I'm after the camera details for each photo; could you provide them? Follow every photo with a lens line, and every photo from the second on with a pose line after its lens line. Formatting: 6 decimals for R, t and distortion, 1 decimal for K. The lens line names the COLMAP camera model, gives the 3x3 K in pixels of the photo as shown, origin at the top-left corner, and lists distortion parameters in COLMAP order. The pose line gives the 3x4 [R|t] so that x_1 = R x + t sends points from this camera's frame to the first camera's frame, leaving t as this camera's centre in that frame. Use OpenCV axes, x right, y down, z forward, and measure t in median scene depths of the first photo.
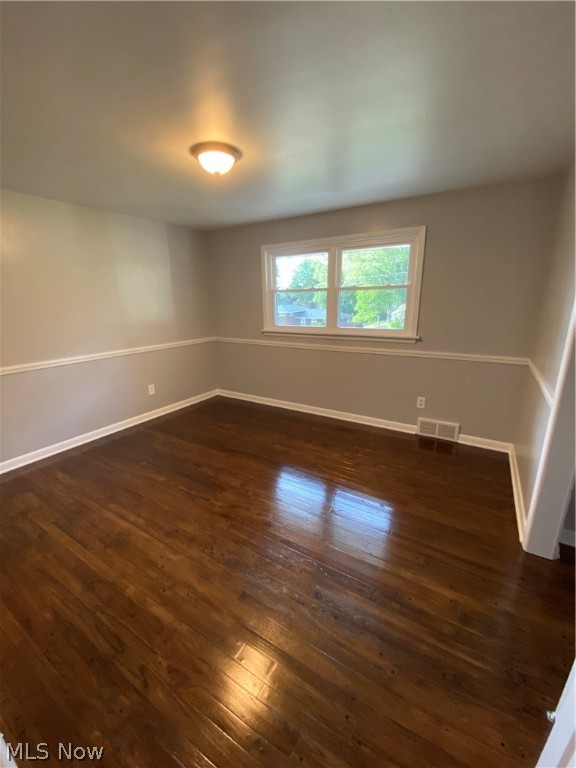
lens RADIAL K [[313.1, 0, 288.0], [0, 313.1, 384.0], [0, 0, 1]] dist [-0.002069, -0.000532]
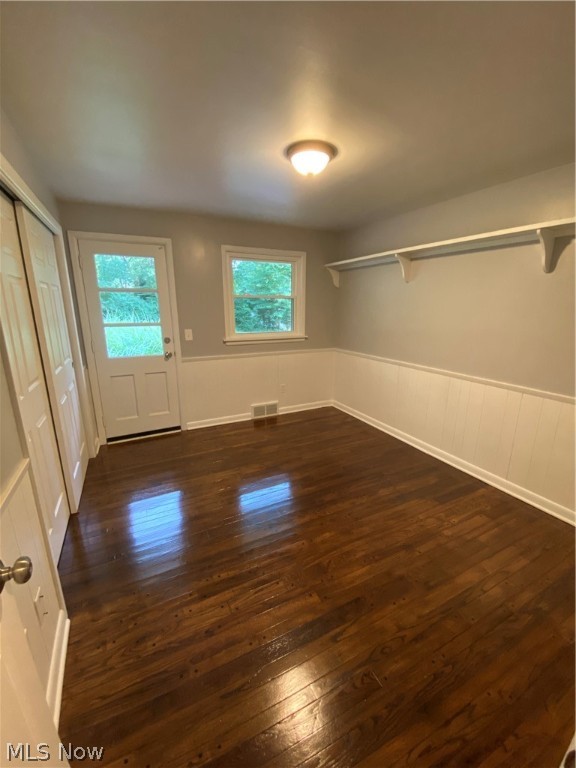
lens RADIAL K [[313.1, 0, 288.0], [0, 313.1, 384.0], [0, 0, 1]] dist [-0.002069, -0.000532]
pose [[0.516517, -0.195735, 0.833605, -0.510558], [0.193065, 0.975076, 0.109327, -0.076094], [-0.834228, 0.104470, 0.541433, 0.250569]]
